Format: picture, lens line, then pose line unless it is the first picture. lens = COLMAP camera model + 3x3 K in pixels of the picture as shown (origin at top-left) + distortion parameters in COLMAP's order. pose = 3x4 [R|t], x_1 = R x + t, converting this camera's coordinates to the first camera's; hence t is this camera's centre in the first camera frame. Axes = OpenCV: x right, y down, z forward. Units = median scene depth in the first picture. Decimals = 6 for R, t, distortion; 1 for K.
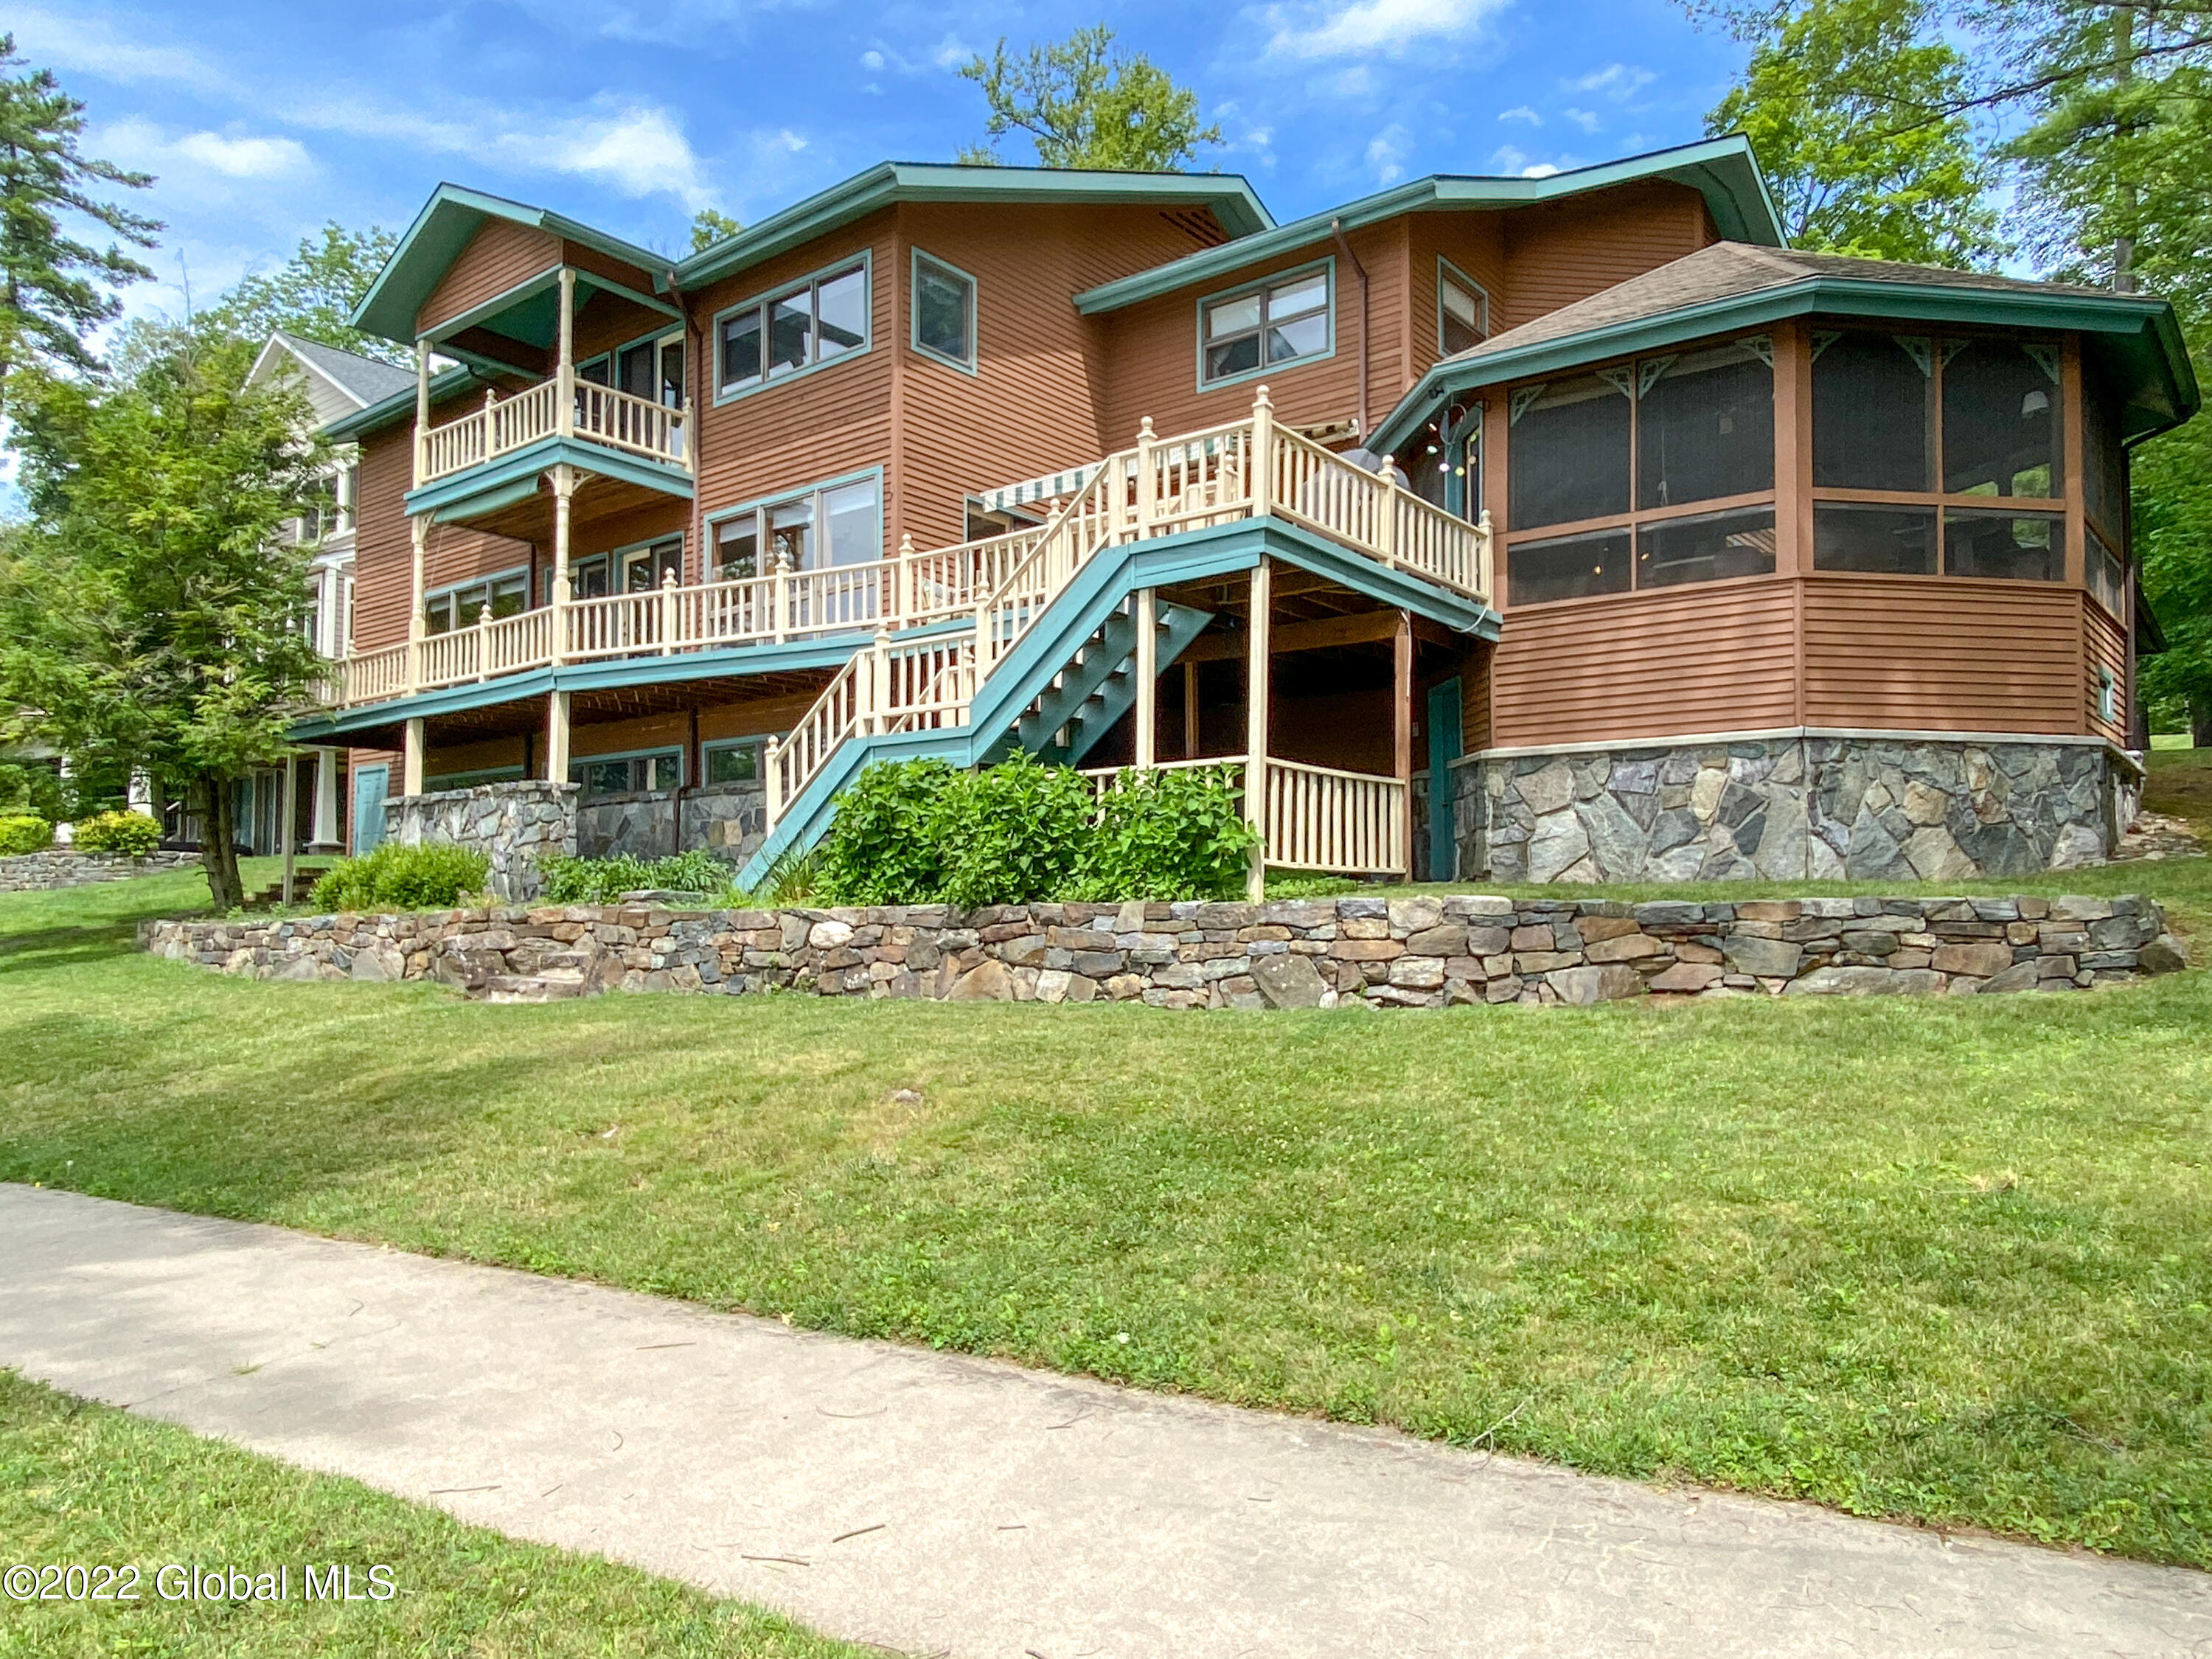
lens RADIAL K [[1451.2, 0, 1101.3], [0, 1451.2, 900.8], [0, 0, 1]] dist [0.043305, -0.051509]
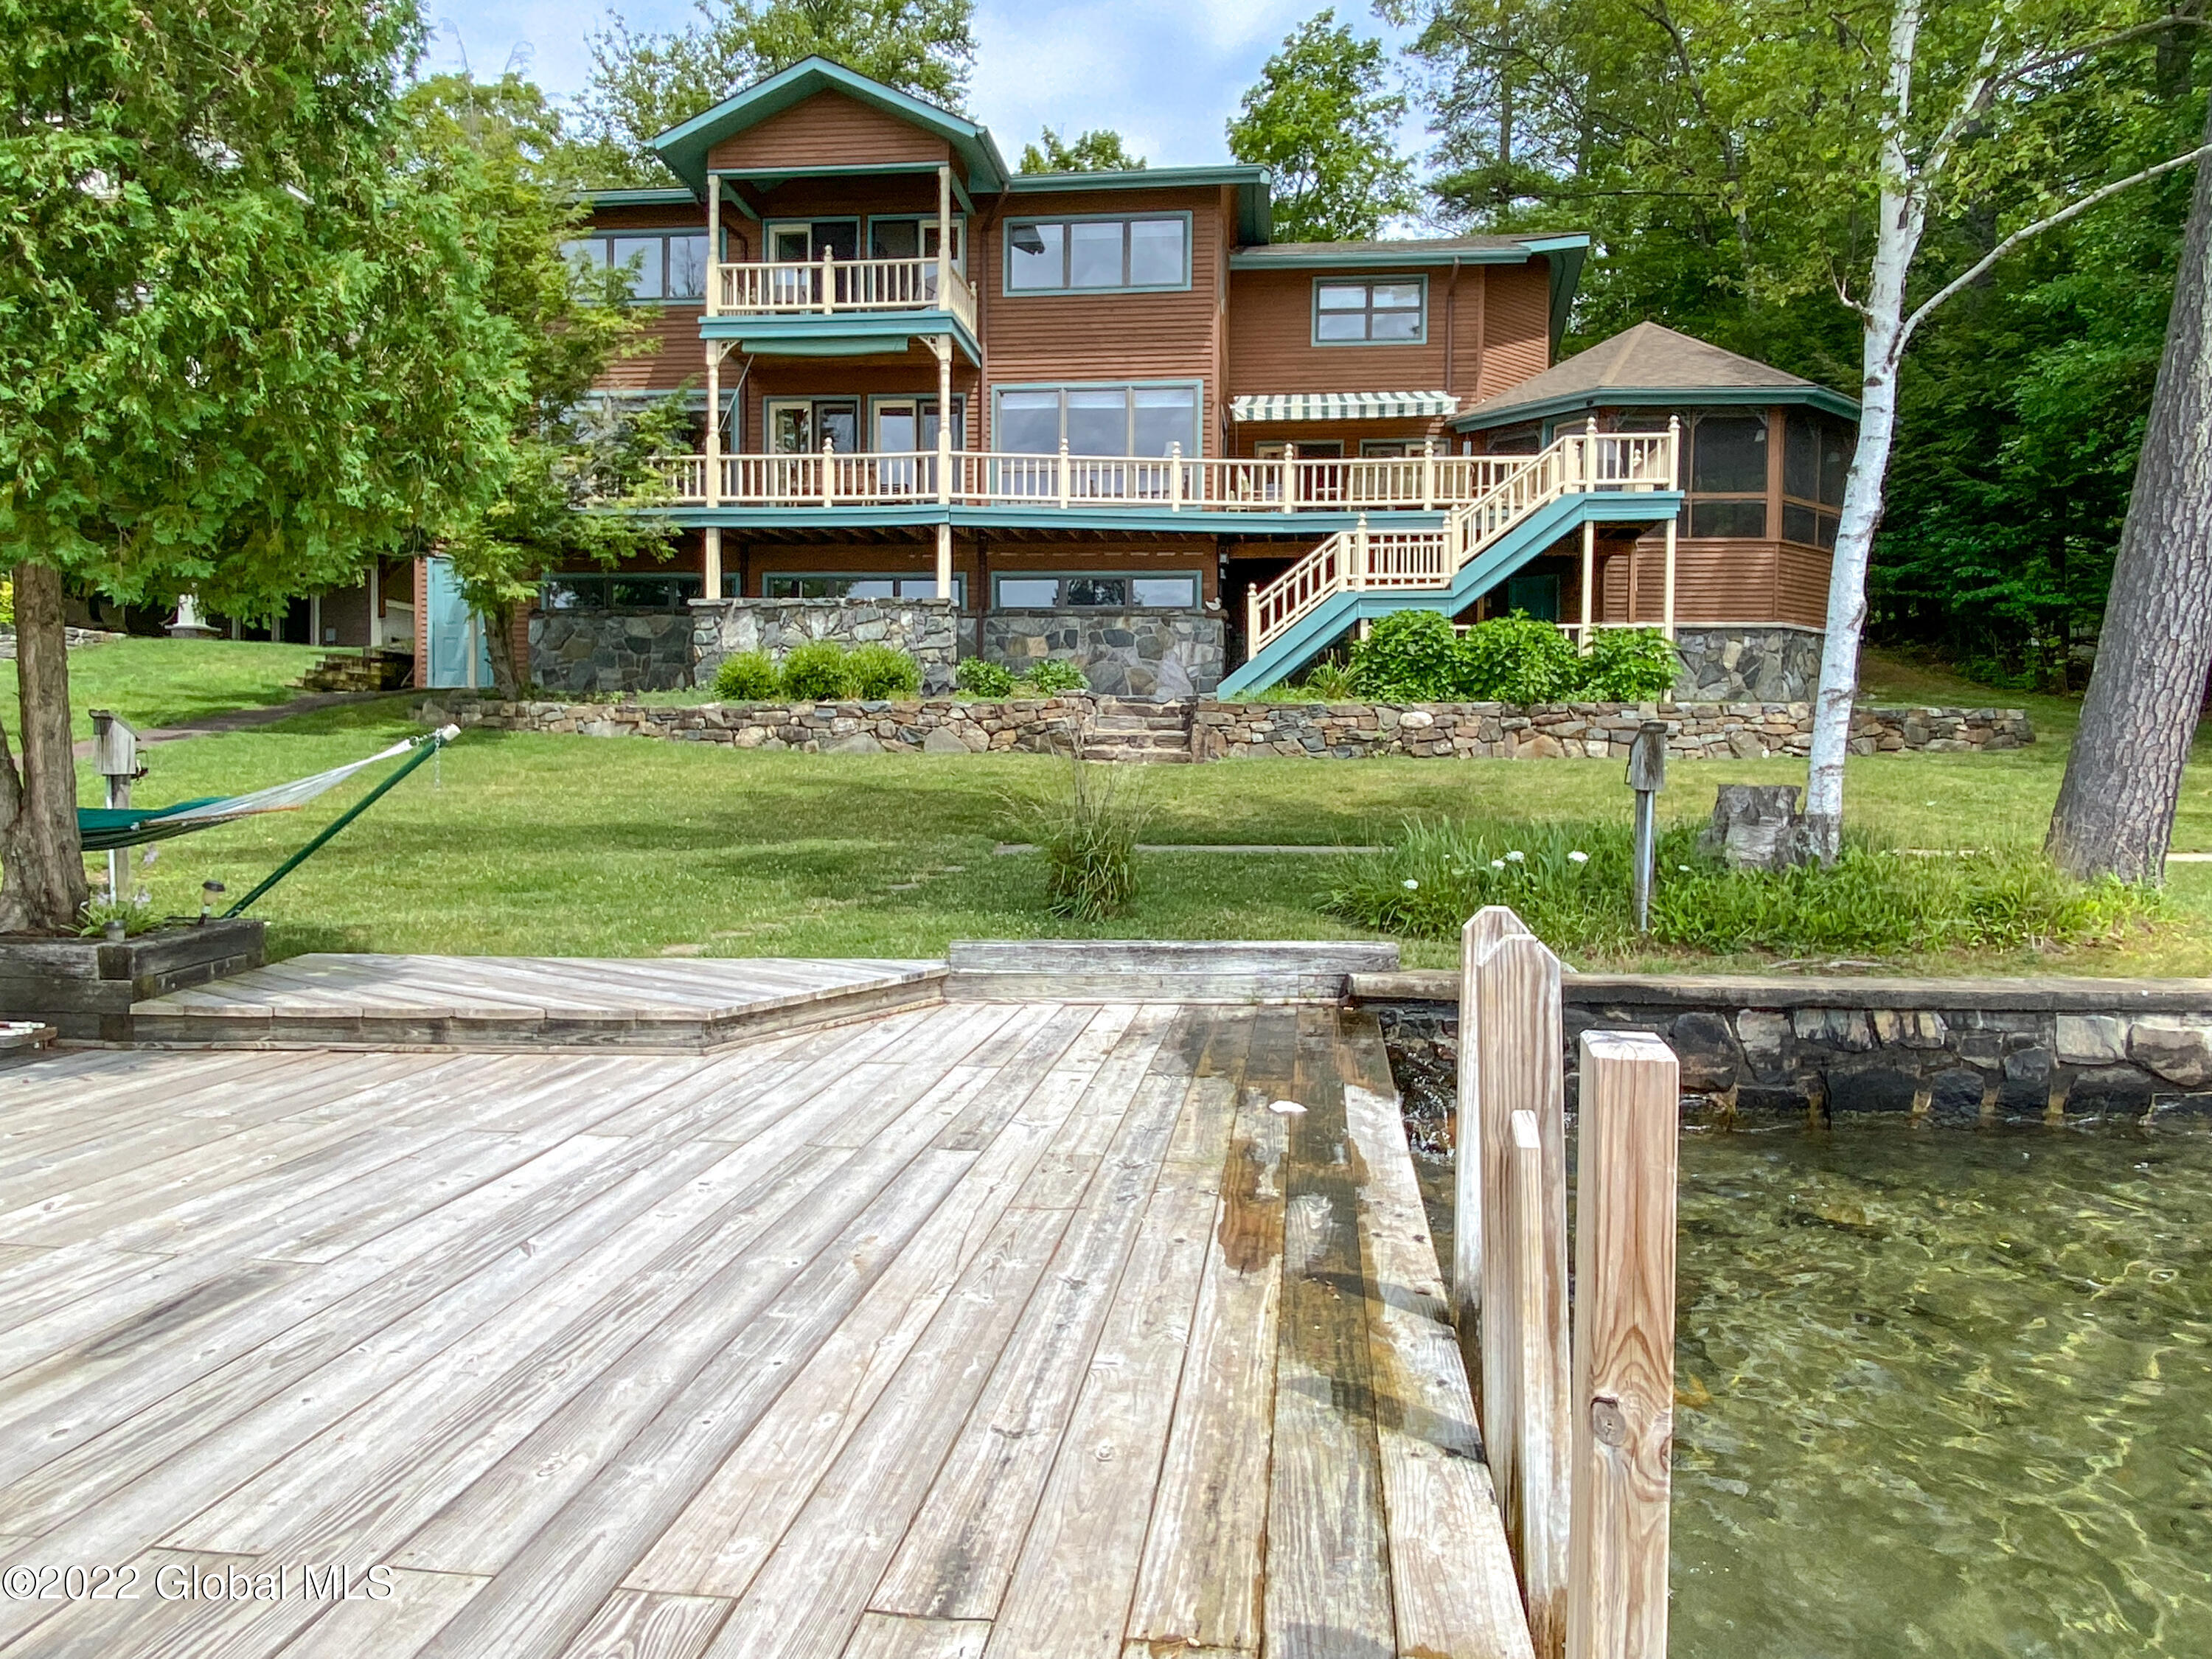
lens RADIAL K [[1441.1, 0, 1107.3], [0, 1441.1, 840.1], [0, 0, 1]] dist [0.030049, -0.018384]
pose [[0.853463, -0.019589, 0.520785, -1.220291], [-0.017581, 0.997642, 0.066337, 0.052310], [-0.520857, -0.065772, 0.851107, -0.162089]]
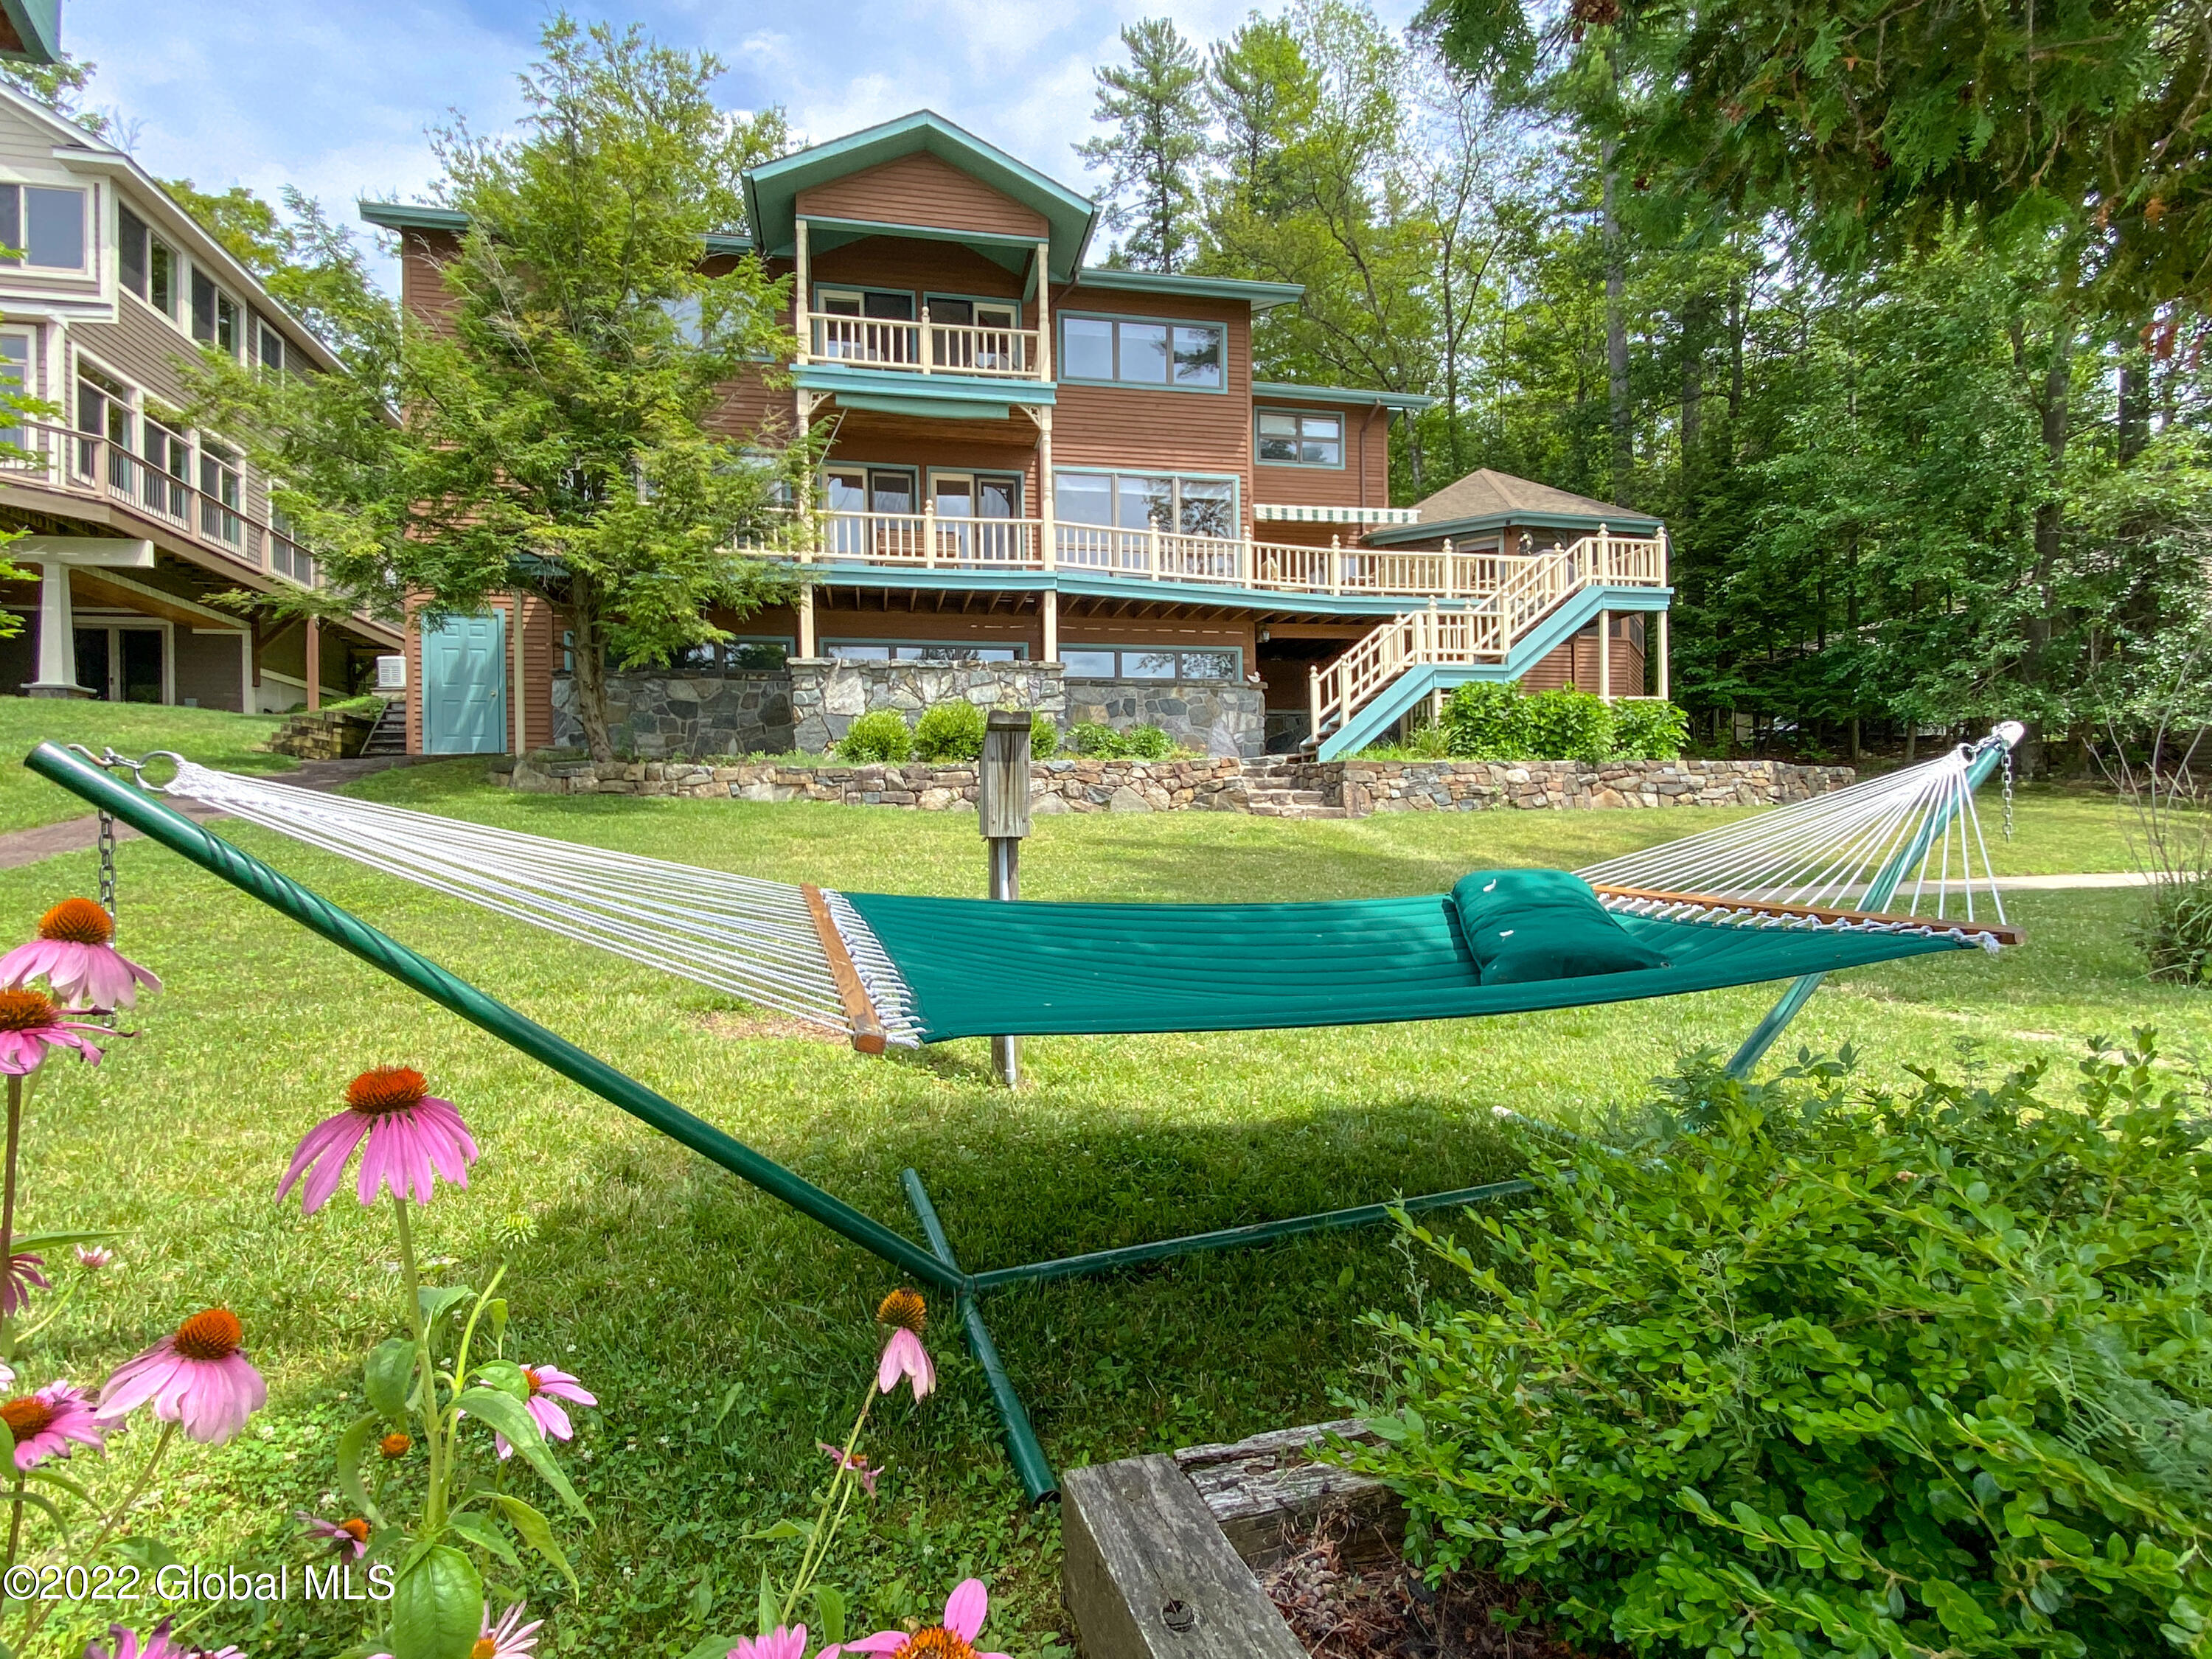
lens RADIAL K [[1088.7, 0, 1101.5], [0, 1088.7, 865.6], [0, 0, 1]] dist [0.011970, -0.005951]
pose [[0.644869, -0.033455, 0.763561, -1.457229], [0.001071, 0.999080, 0.042870, 0.070745], [-0.764293, -0.026828, 0.644311, 0.492293]]
